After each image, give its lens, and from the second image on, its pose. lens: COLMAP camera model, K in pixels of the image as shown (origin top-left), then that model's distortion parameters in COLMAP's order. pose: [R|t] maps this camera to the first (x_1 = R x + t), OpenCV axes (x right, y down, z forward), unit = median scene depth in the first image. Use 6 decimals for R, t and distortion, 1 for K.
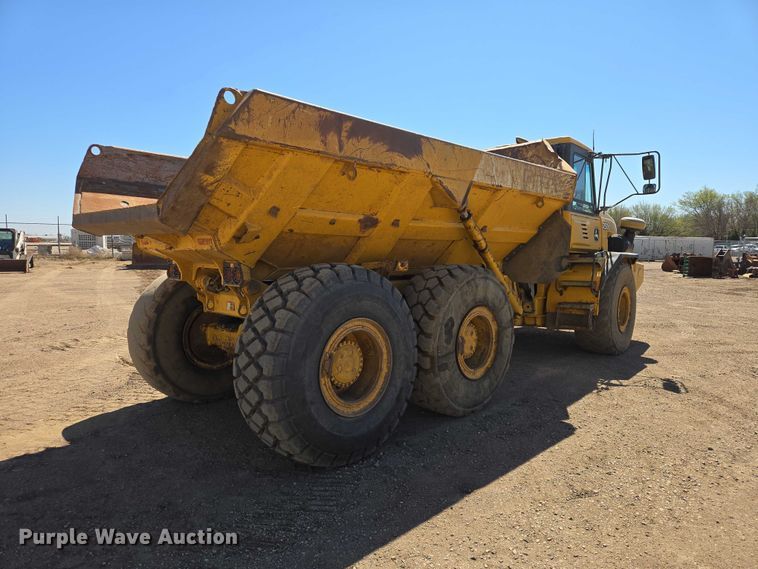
lens RADIAL K [[503.0, 0, 375.8], [0, 503.0, 284.7], [0, 0, 1]] dist [0.072339, -0.062583]
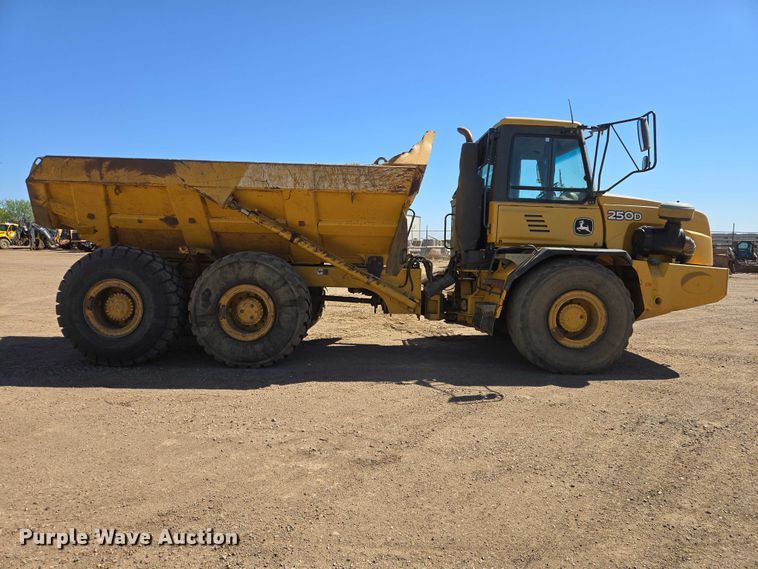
lens RADIAL K [[503.0, 0, 375.8], [0, 503.0, 284.7], [0, 0, 1]] dist [0.072339, -0.062583]
pose [[0.696267, 0.057426, -0.715482, 1.478900], [-0.064115, 0.997786, 0.017691, 0.000894], [0.714913, 0.033555, 0.698408, 0.375260]]
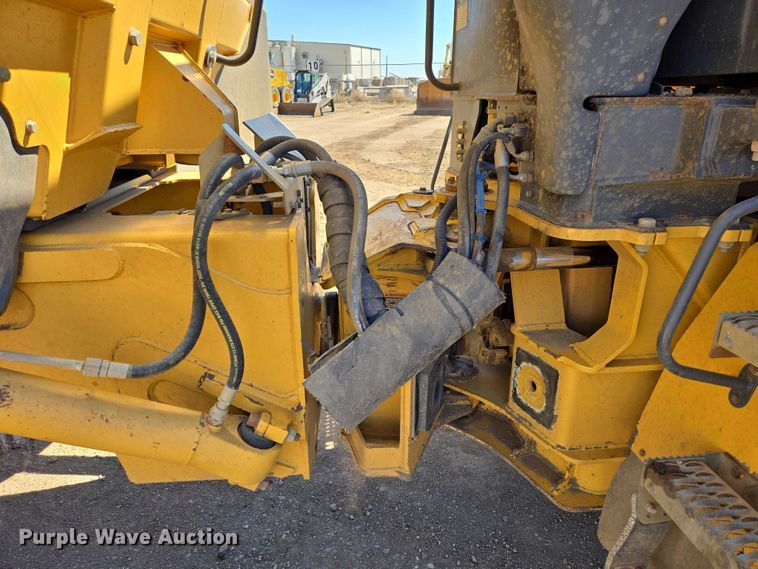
lens RADIAL K [[503.0, 0, 375.8], [0, 503.0, 284.7], [0, 0, 1]] dist [0.072339, -0.062583]
pose [[0.748991, 0.227062, -0.622459, 0.632949], [-0.036028, 0.952014, 0.303926, -0.081974], [0.661600, -0.205212, 0.721230, 1.424727]]
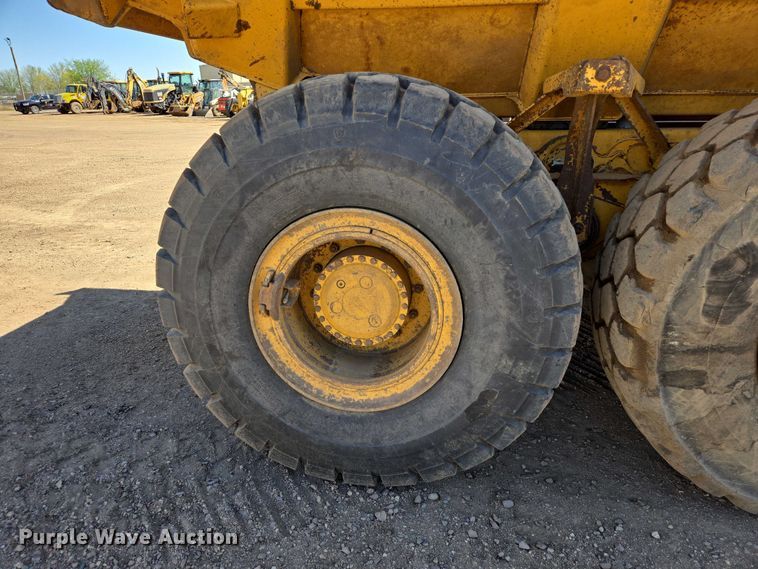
lens RADIAL K [[503.0, 0, 375.8], [0, 503.0, 284.7], [0, 0, 1]] dist [0.072339, -0.062583]
pose [[0.598083, 0.254513, -0.759947, 0.265693], [-0.036020, 0.955813, 0.291762, 0.002590], [0.800624, -0.147125, 0.580823, 0.638474]]
